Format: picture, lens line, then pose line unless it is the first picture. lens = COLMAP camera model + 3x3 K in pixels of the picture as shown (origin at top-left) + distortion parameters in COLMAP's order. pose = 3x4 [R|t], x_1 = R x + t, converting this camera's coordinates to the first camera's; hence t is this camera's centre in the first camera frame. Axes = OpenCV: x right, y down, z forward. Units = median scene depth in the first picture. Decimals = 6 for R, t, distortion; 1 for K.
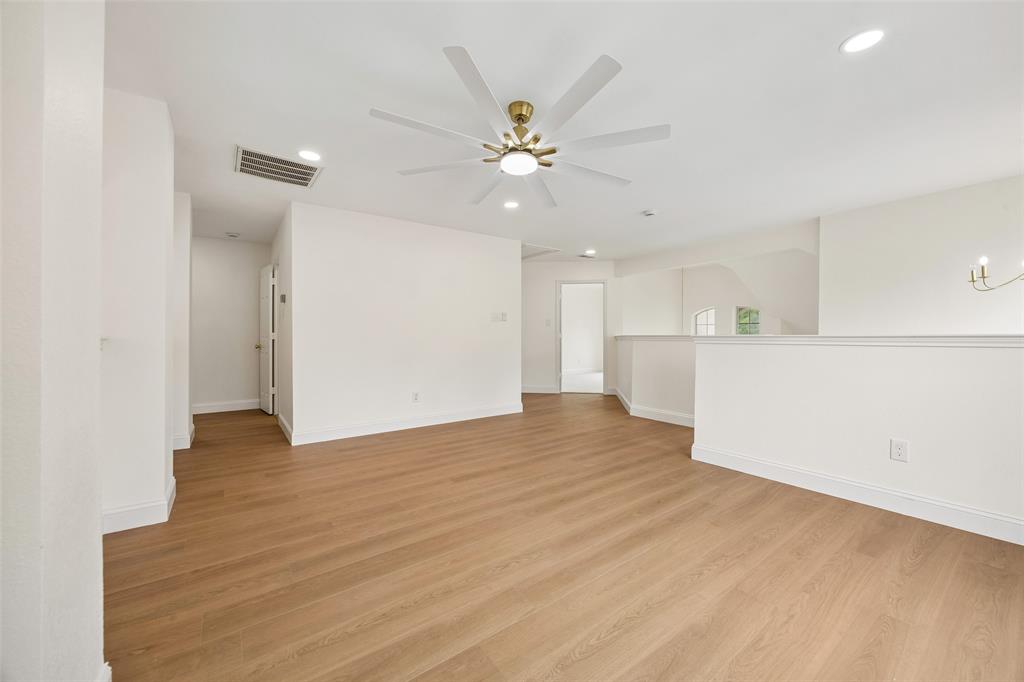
lens RADIAL K [[389.4, 0, 517.8], [0, 389.4, 336.8], [0, 0, 1]] dist [0.000602, -0.000037]
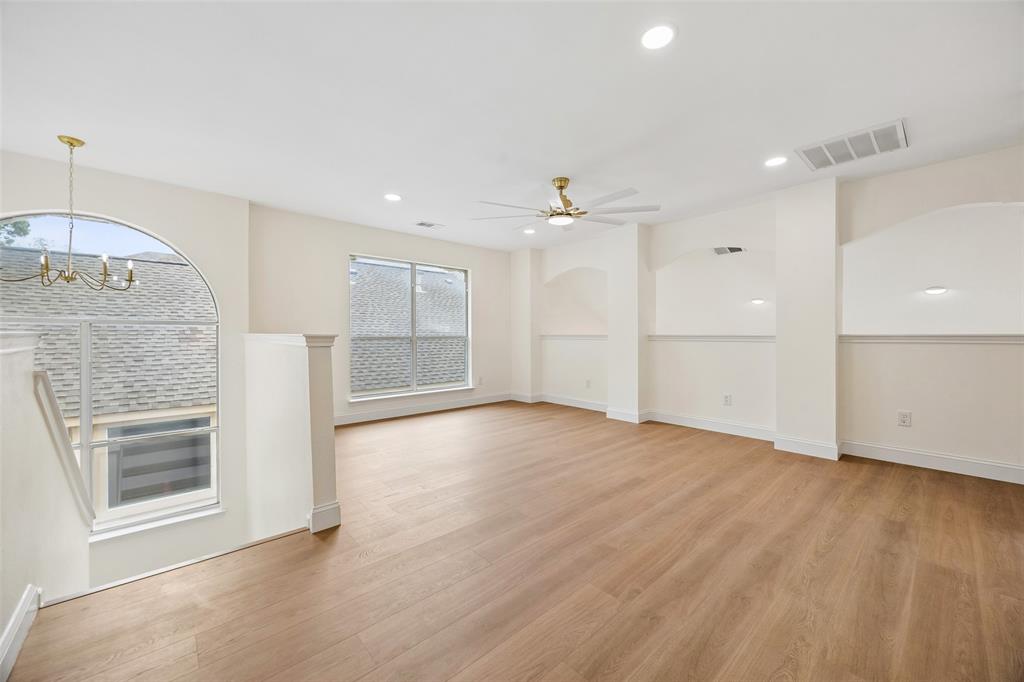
lens RADIAL K [[389.4, 0, 517.8], [0, 389.4, 336.8], [0, 0, 1]] dist [0.000602, -0.000037]
pose [[-0.995405, 0.003811, -0.095681, 0.235650], [0.002893, 0.999948, 0.009736, -0.009654], [0.095713, 0.009415, -0.995364, 1.851862]]
